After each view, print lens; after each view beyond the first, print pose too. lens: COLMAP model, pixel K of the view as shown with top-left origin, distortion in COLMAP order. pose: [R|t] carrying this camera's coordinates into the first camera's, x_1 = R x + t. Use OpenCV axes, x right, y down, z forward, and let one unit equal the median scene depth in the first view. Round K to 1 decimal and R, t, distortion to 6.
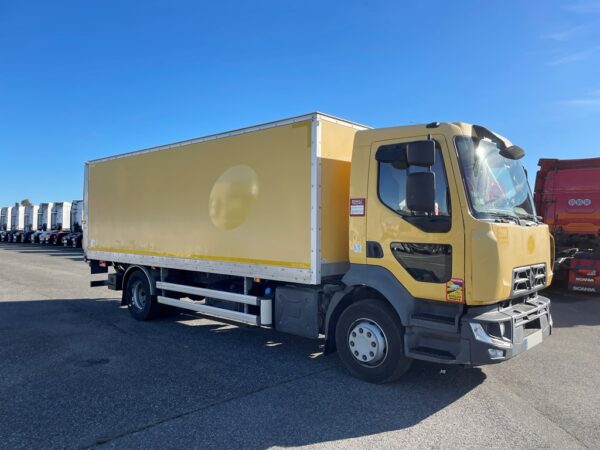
lens RADIAL K [[464.0, 0, 300.0], [0, 464.0, 225.0], [0, 0, 1]] dist [-0.029055, -0.000169]
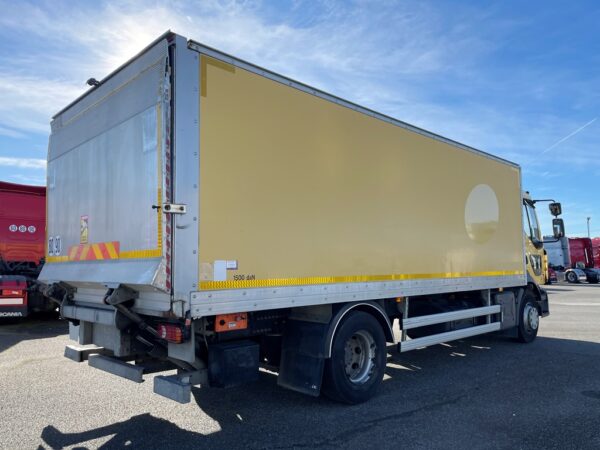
lens RADIAL K [[464.0, 0, 300.0], [0, 464.0, 225.0], [0, 0, 1]] dist [-0.029055, -0.000169]
pose [[0.058465, 0.078179, 0.995224, -0.941787], [-0.006109, 0.996938, -0.077955, 0.039514], [-0.998271, -0.001522, 0.058763, 1.067553]]
